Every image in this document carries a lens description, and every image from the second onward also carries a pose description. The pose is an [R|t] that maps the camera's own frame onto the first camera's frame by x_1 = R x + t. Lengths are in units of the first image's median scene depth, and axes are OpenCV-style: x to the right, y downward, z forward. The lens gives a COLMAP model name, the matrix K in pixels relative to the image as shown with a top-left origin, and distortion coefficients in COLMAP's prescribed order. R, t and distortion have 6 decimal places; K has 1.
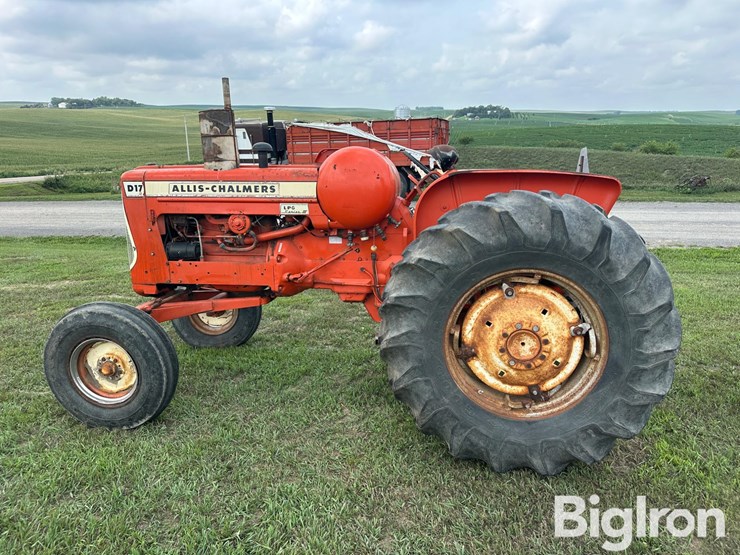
lens RADIAL K [[525.5, 0, 370.0], [0, 525.5, 277.5], [0, 0, 1]] dist [0.095395, -0.147317]
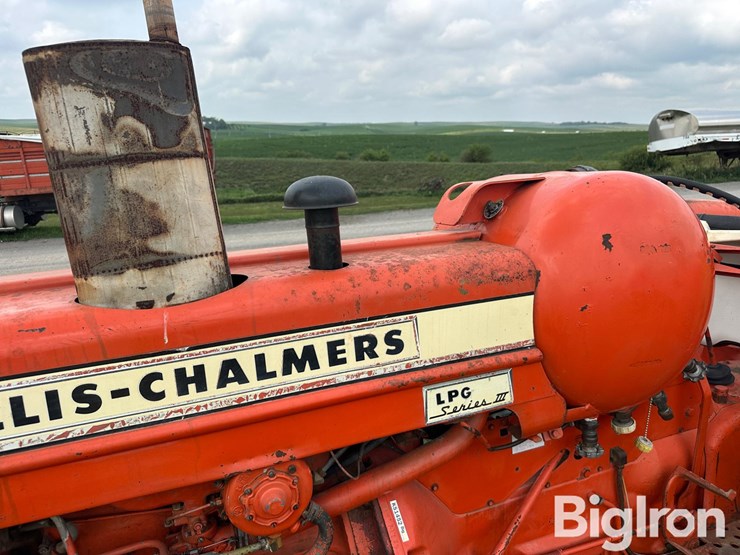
lens RADIAL K [[525.5, 0, 370.0], [0, 525.5, 277.5], [0, 0, 1]] dist [0.095395, -0.147317]
pose [[0.874232, -0.140917, 0.464609, -0.312716], [0.150176, 0.988509, 0.017237, -0.204332], [-0.461699, 0.054704, 0.885348, 0.753219]]
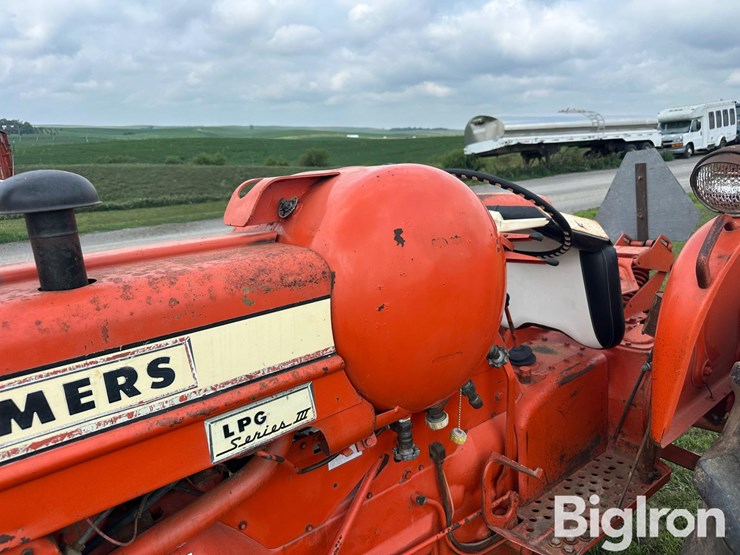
lens RADIAL K [[527.9, 0, 370.0], [0, 527.9, 277.5], [0, 0, 1]] dist [0.054936, -0.084274]
pose [[0.695948, -0.198136, 0.690217, -0.266406], [0.215597, 0.974490, 0.062354, -0.198770], [-0.684964, 0.105413, 0.720911, 0.763802]]
